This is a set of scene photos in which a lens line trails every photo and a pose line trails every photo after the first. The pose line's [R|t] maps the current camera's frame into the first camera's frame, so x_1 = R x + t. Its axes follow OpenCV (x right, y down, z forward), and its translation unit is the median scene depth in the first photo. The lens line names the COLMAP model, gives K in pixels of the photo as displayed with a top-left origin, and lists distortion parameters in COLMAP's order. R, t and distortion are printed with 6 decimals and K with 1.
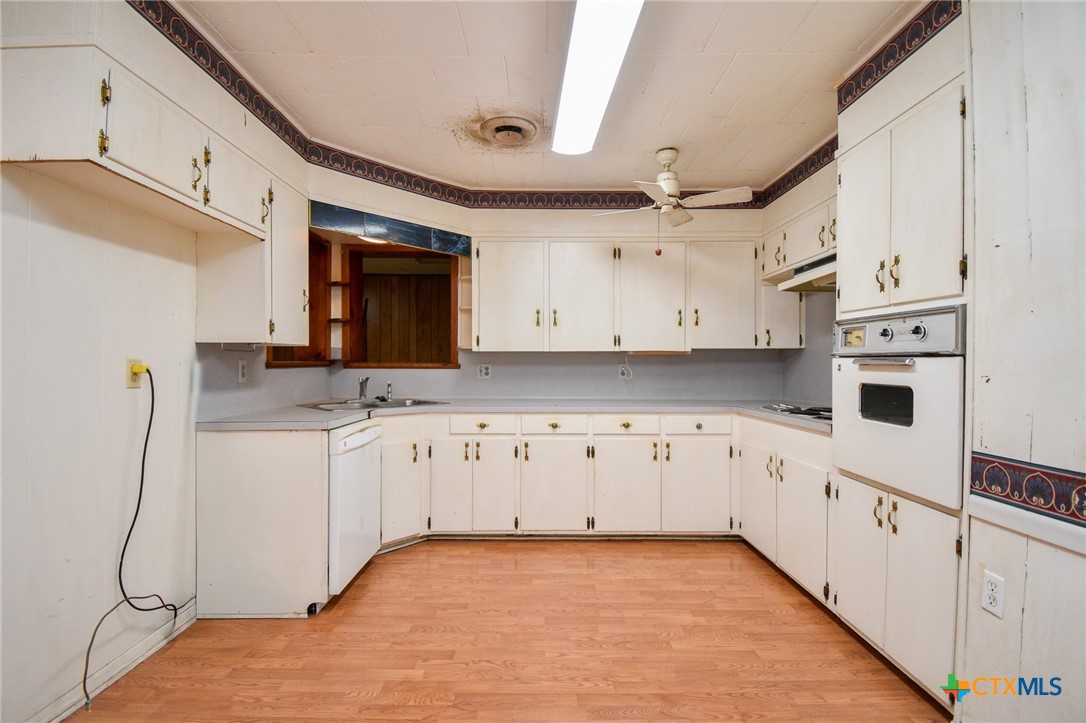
lens RADIAL K [[496.3, 0, 537.9], [0, 496.3, 361.0], [0, 0, 1]] dist [0.021103, -0.027820]
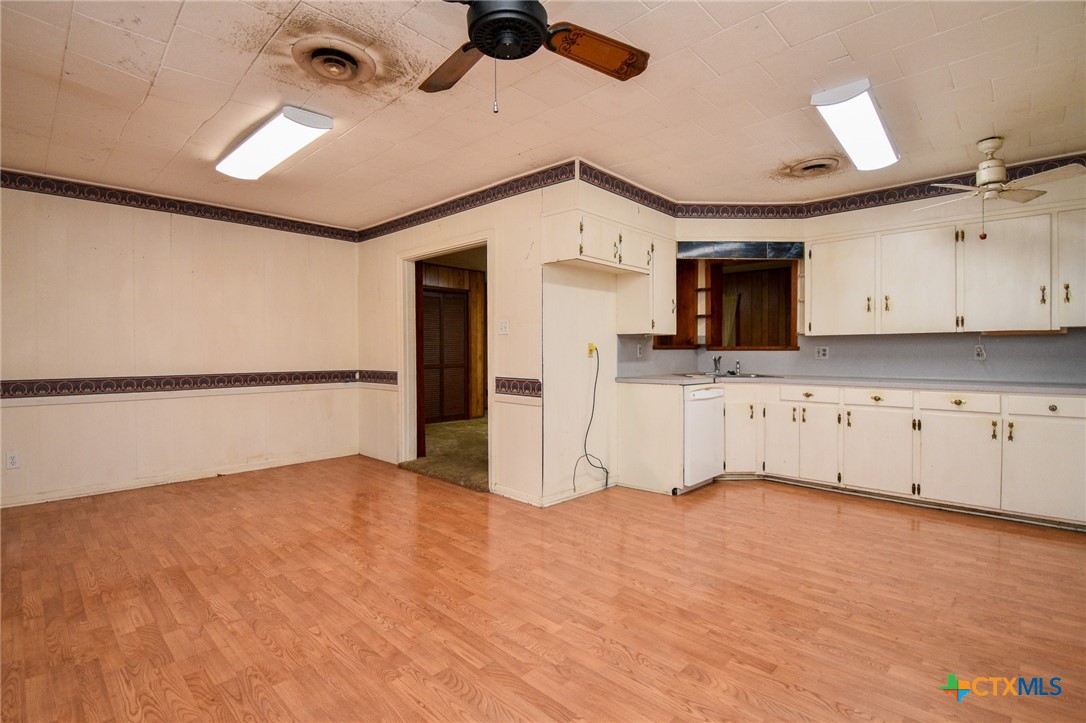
lens RADIAL K [[502.1, 0, 537.1], [0, 502.1, 356.9], [0, 0, 1]] dist [0.019084, -0.020974]
pose [[0.722630, 0.003987, -0.691223, 0.271157], [0.005362, 0.999921, 0.011372, 0.016511], [0.691214, -0.011924, 0.722552, -0.383528]]
